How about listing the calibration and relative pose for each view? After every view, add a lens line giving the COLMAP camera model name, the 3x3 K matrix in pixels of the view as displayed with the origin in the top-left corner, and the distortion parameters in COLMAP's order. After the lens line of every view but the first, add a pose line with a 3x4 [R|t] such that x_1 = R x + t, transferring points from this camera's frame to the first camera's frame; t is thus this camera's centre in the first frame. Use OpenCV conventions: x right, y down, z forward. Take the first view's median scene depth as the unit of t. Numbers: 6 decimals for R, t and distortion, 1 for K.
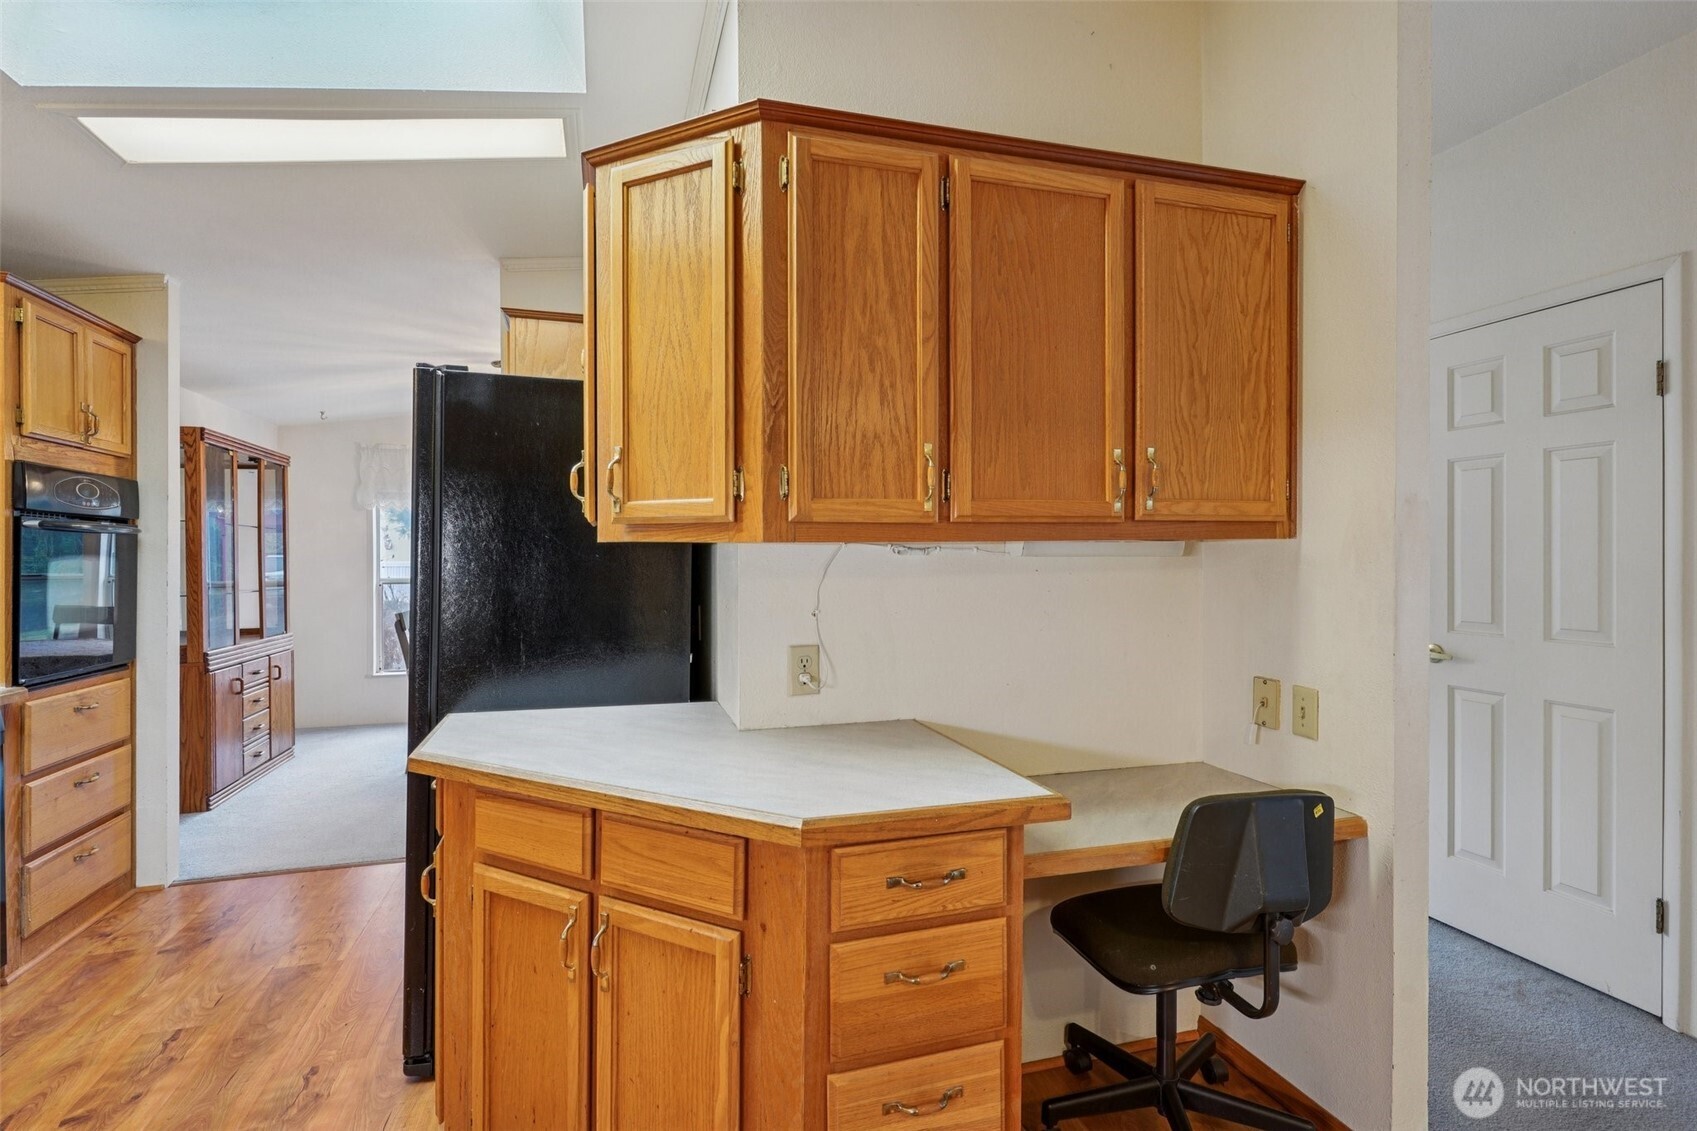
lens RADIAL K [[823.0, 0, 847.7], [0, 823.0, 558.5], [0, 0, 1]] dist [0.004442, -0.003777]
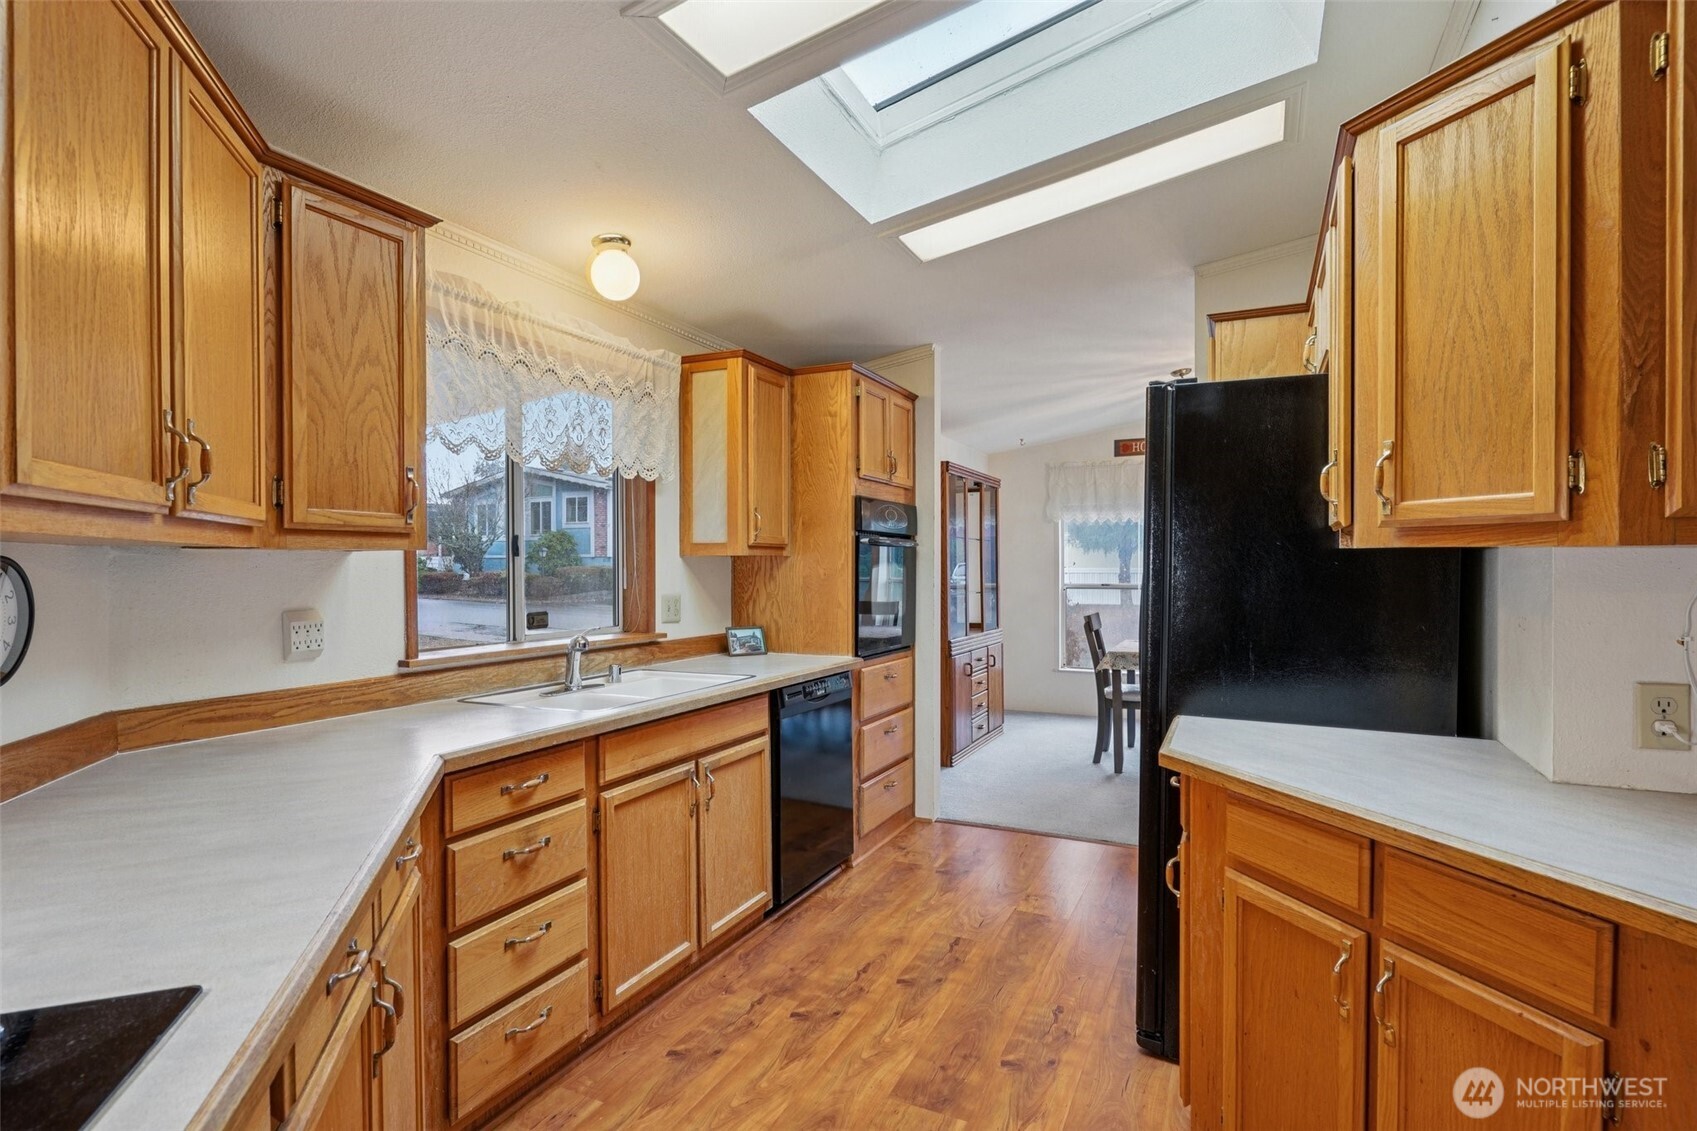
lens RADIAL K [[823.0, 0, 850.5], [0, 823.0, 572.0], [0, 0, 1]] dist [0.004442, -0.003777]
pose [[0.733406, 0.005361, -0.679769, -0.091485], [0.000301, 0.999966, 0.008211, -0.001193], [0.679790, -0.006226, 0.733380, -0.048176]]
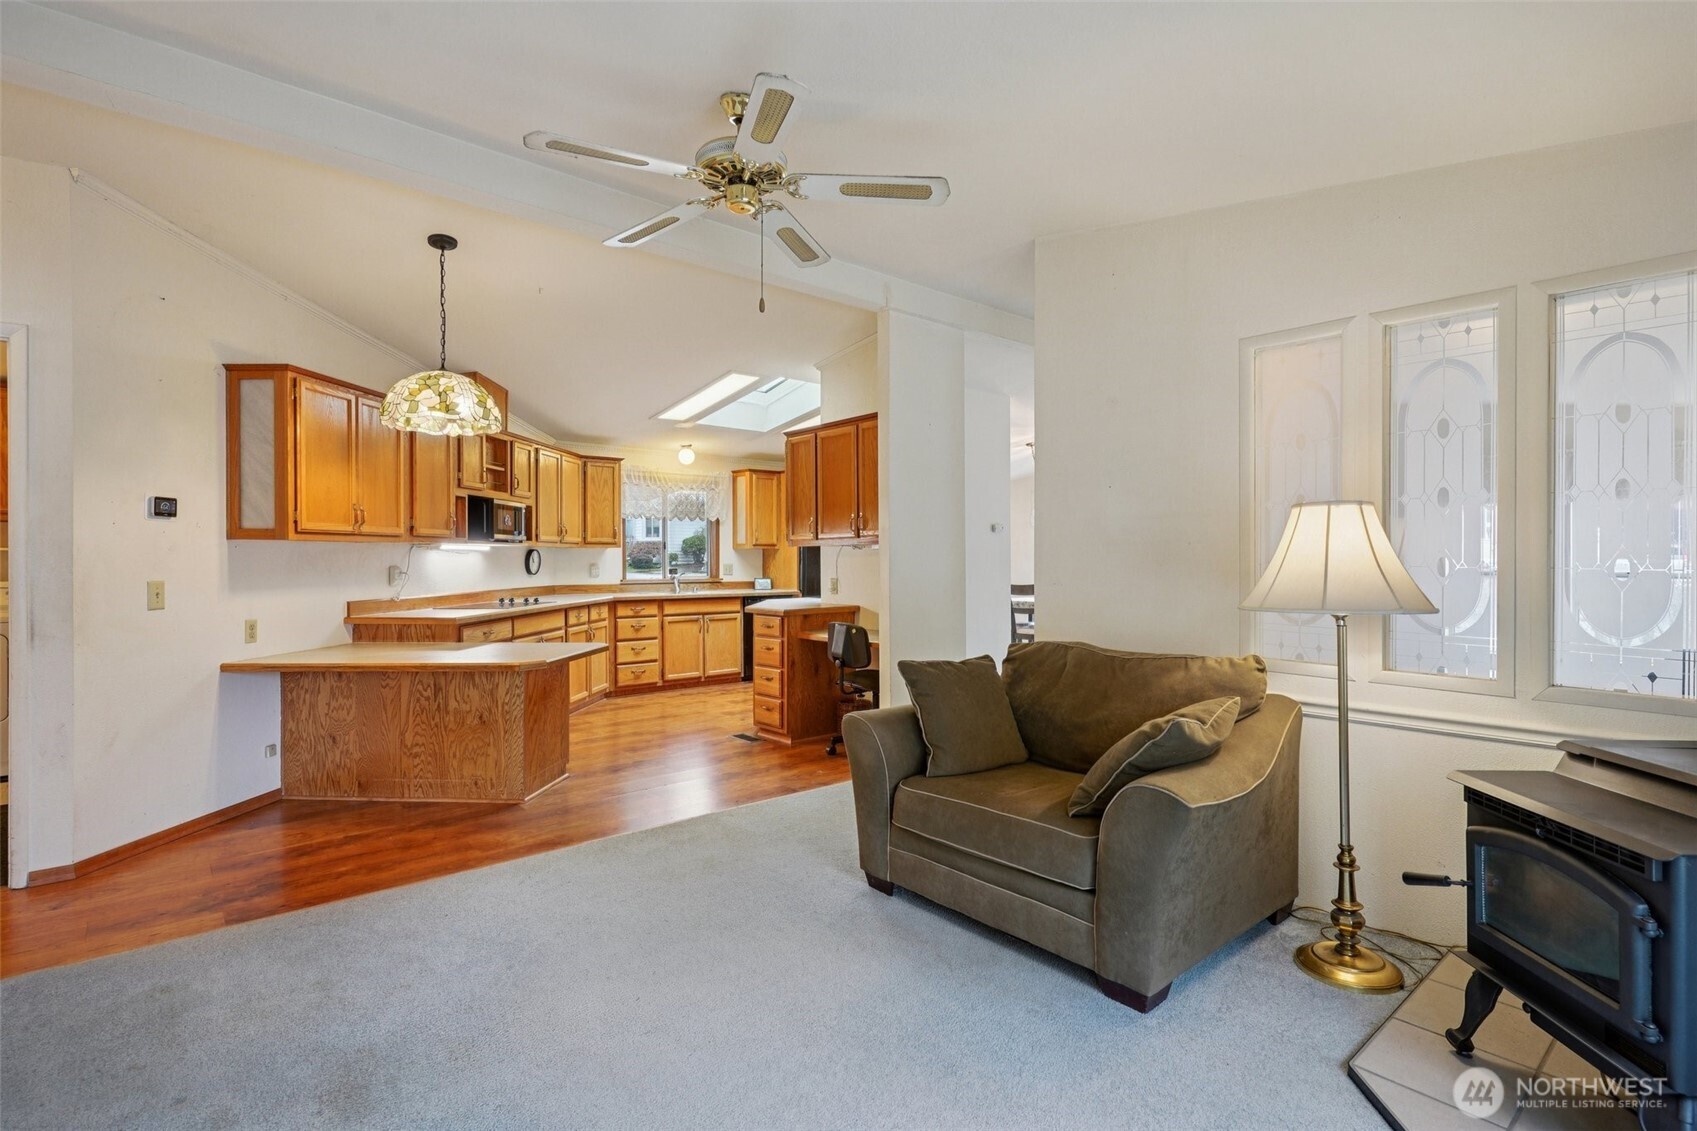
lens RADIAL K [[823.0, 0, 846.8], [0, 823.0, 563.6], [0, 0, 1]] dist [0.004442, -0.003777]
pose [[0.398060, 0.007245, -0.917331, 2.997894], [-0.000573, 0.999971, 0.007649, 0.025569], [0.917359, -0.002519, 0.398052, -0.225874]]
